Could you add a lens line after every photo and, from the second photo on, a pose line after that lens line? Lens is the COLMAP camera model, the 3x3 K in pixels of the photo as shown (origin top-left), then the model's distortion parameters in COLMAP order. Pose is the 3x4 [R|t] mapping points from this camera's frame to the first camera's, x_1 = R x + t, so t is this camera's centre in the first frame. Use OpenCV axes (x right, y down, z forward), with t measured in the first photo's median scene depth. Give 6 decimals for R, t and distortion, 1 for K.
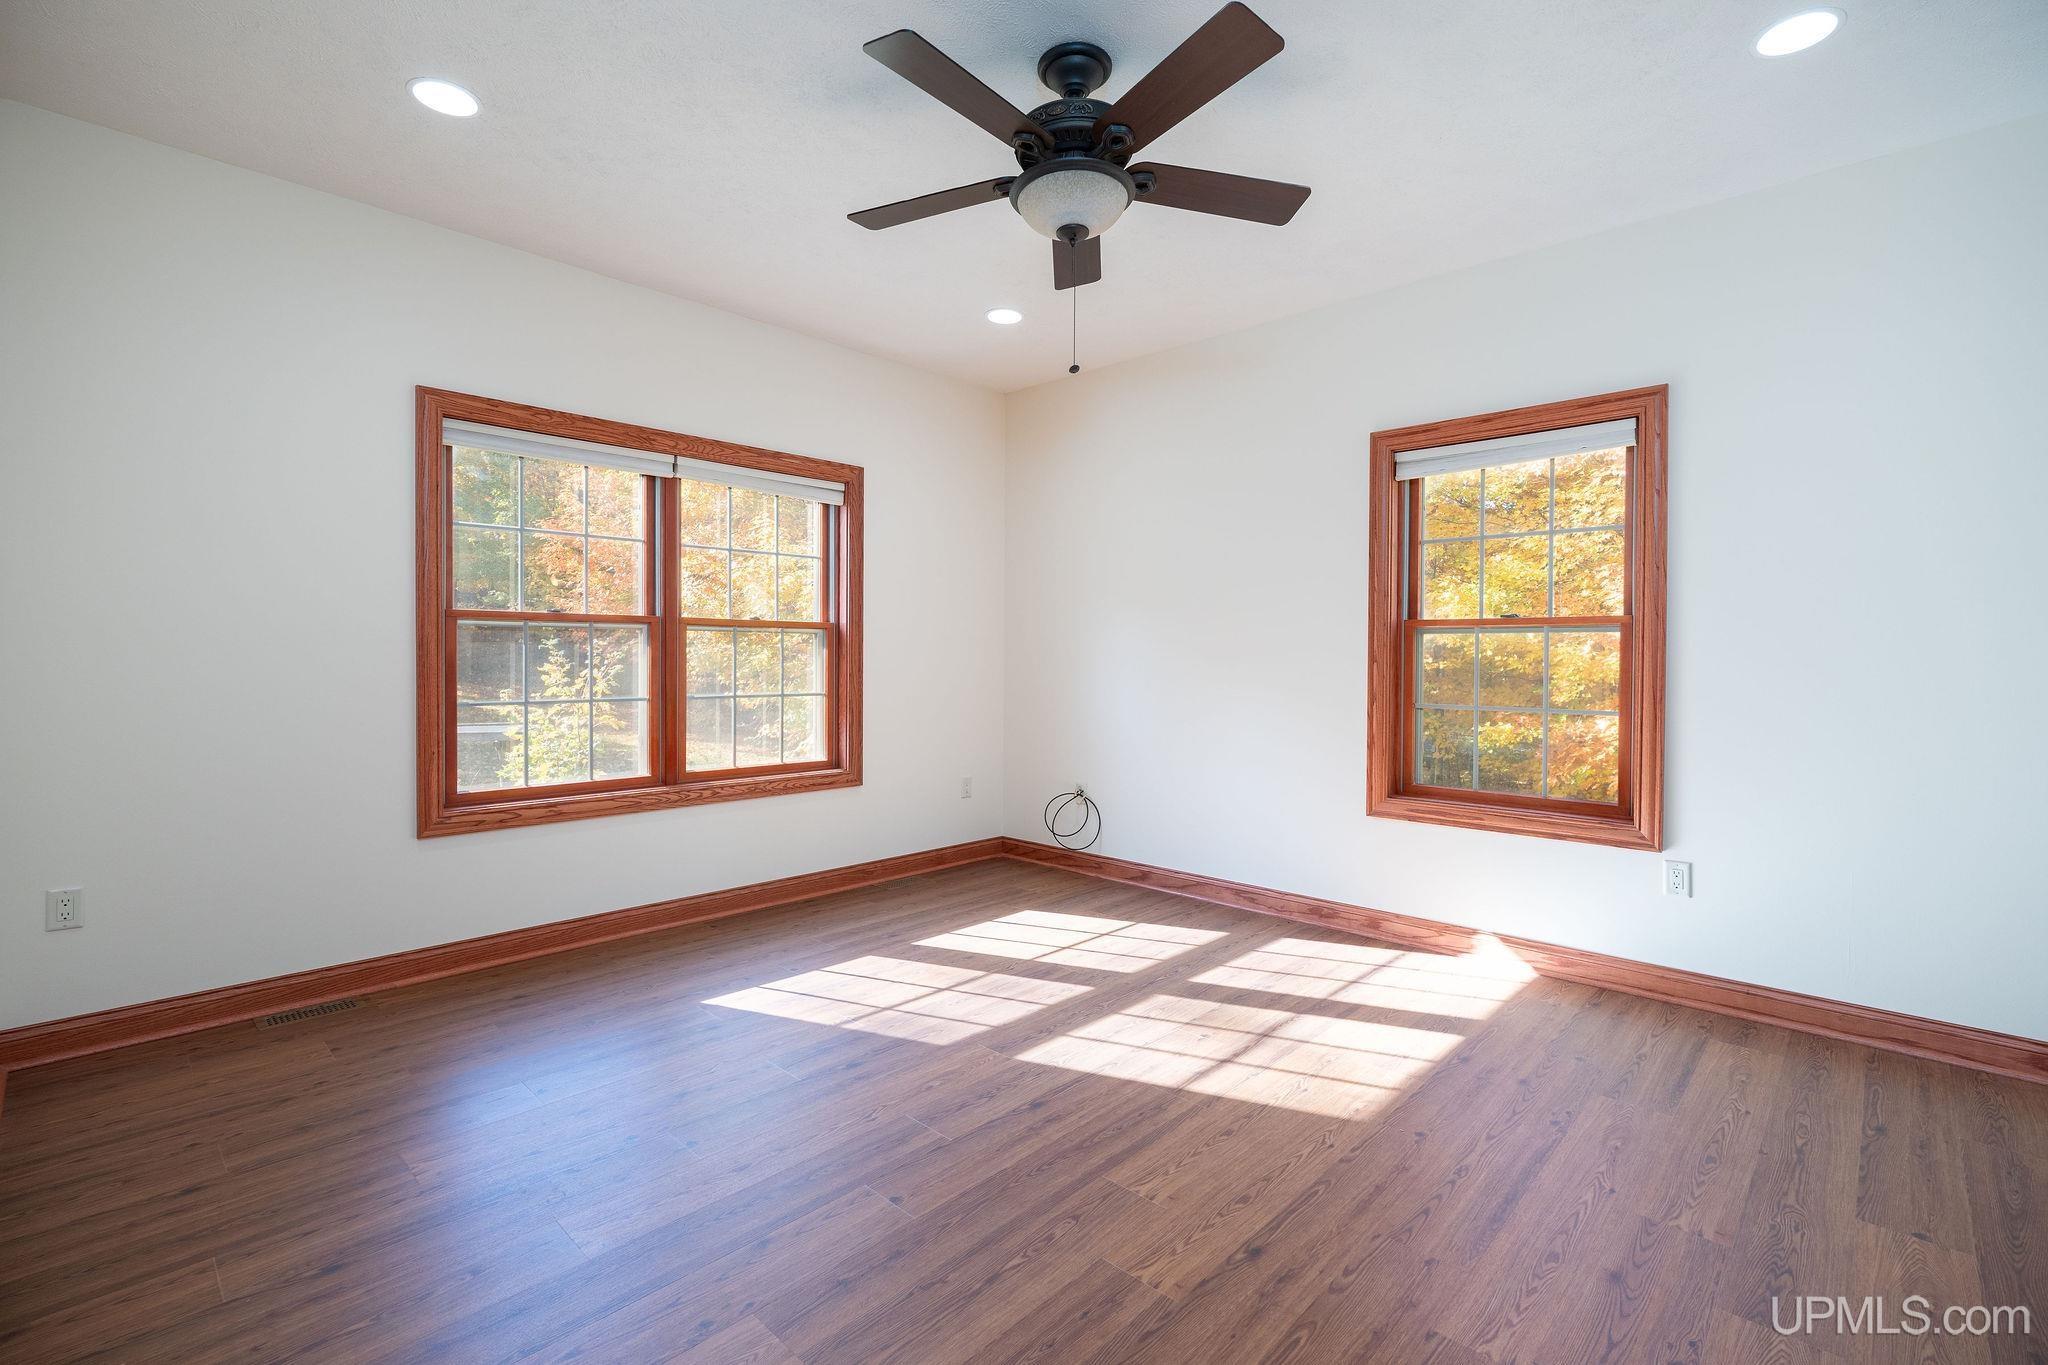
lens RADIAL K [[930.3, 0, 1024.0], [0, 930.3, 682.5], [0, 0, 1]] dist [0.000281, -0.000232]
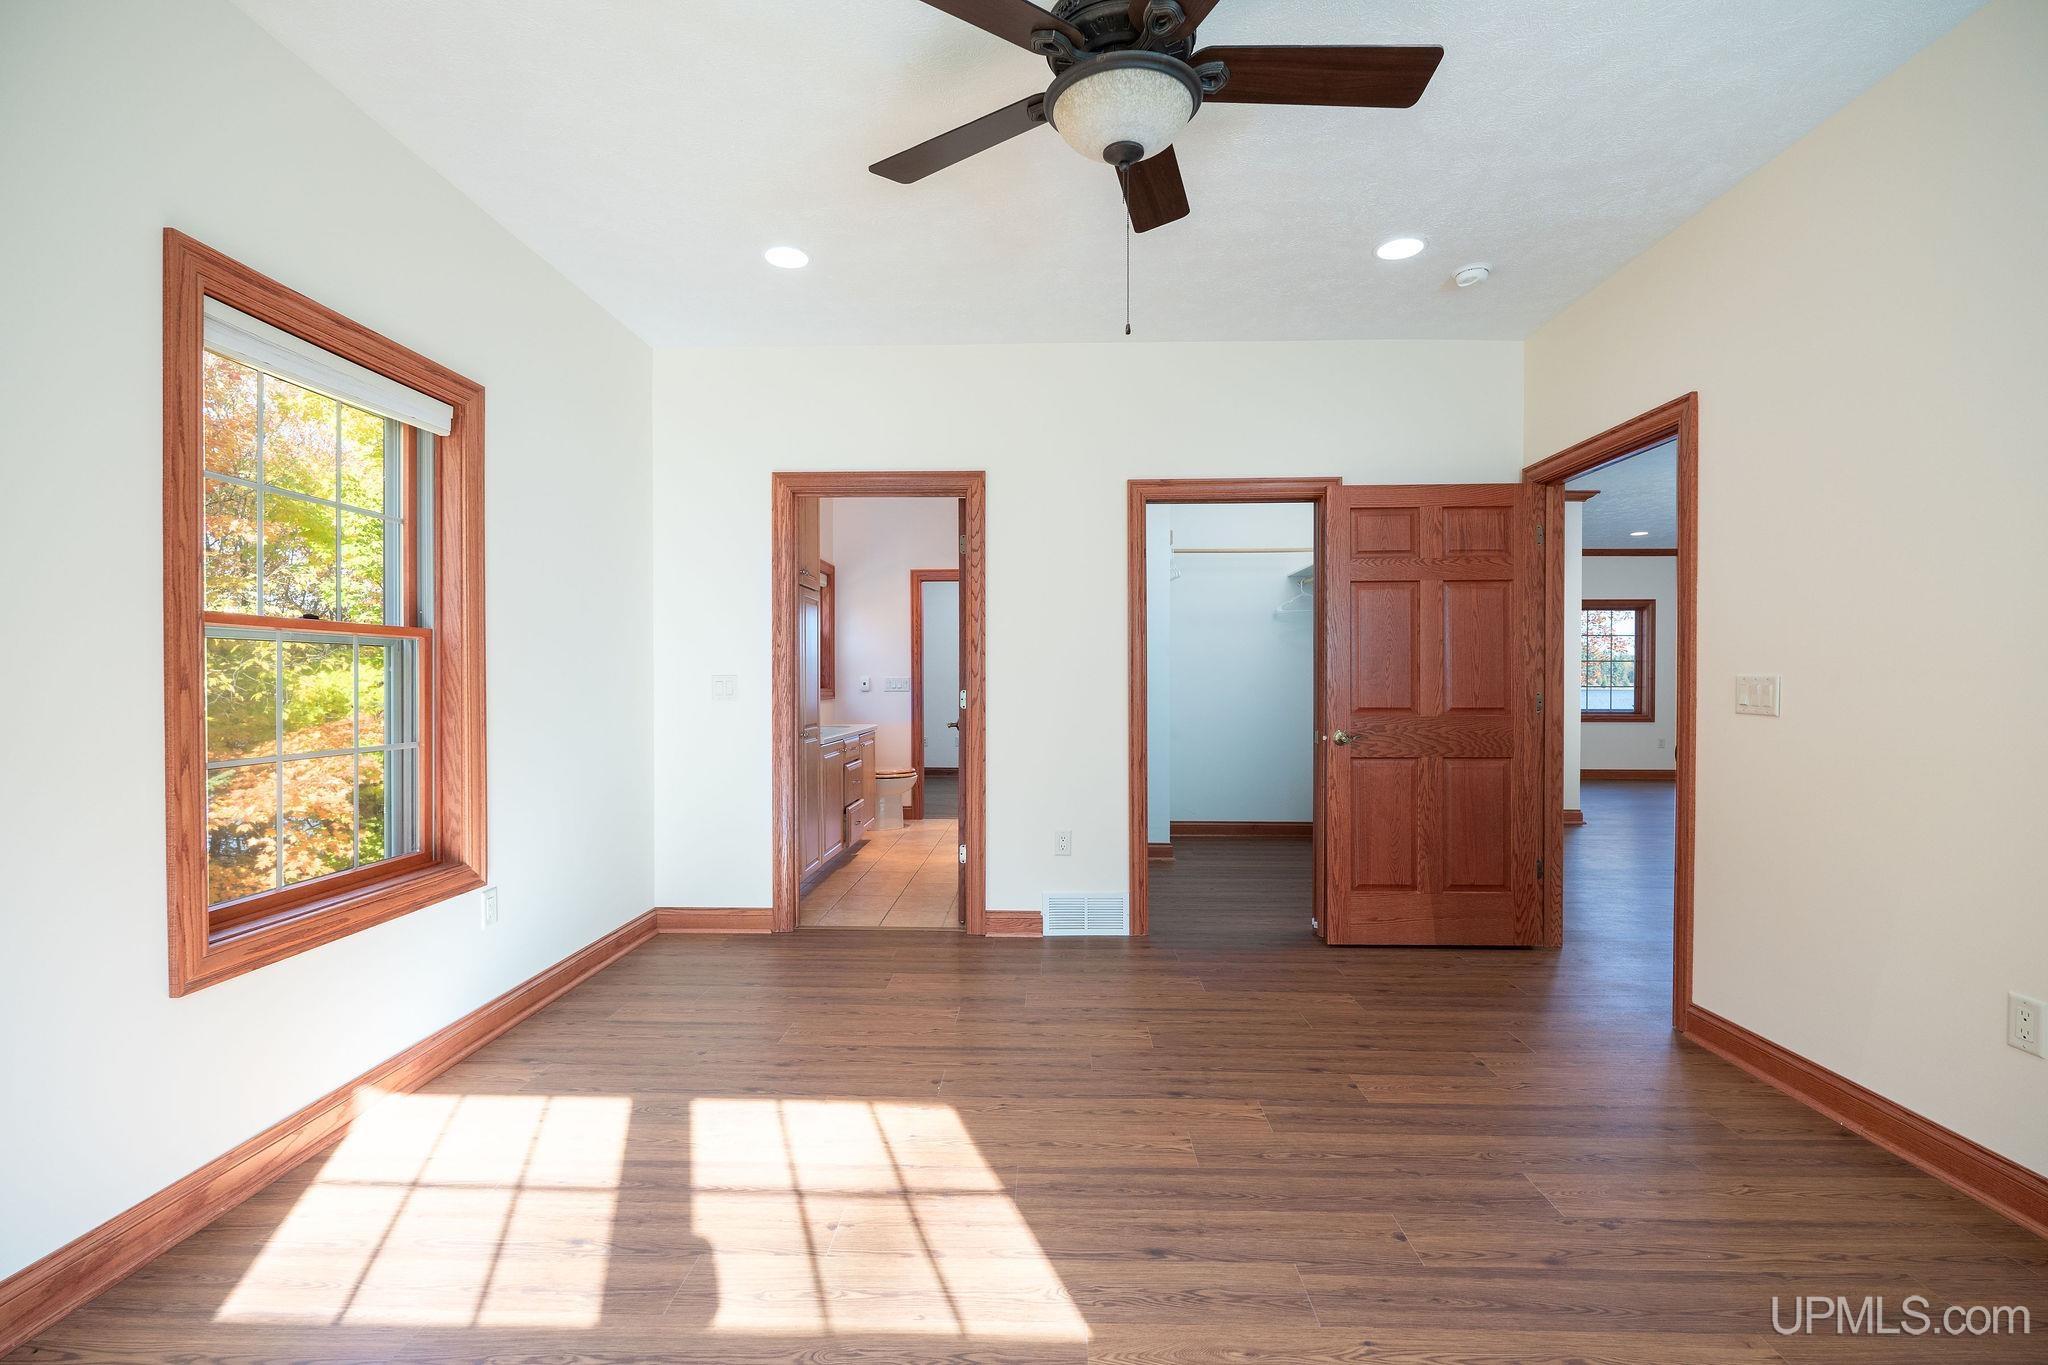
lens RADIAL K [[930.3, 0, 1024.0], [0, 930.3, 682.5], [0, 0, 1]] dist [0.000281, -0.000232]
pose [[-0.678087, -0.011460, 0.734893, -0.470976], [0.018799, 0.999281, 0.032929, -0.052640], [-0.734741, 0.036144, -0.677384, 1.565735]]
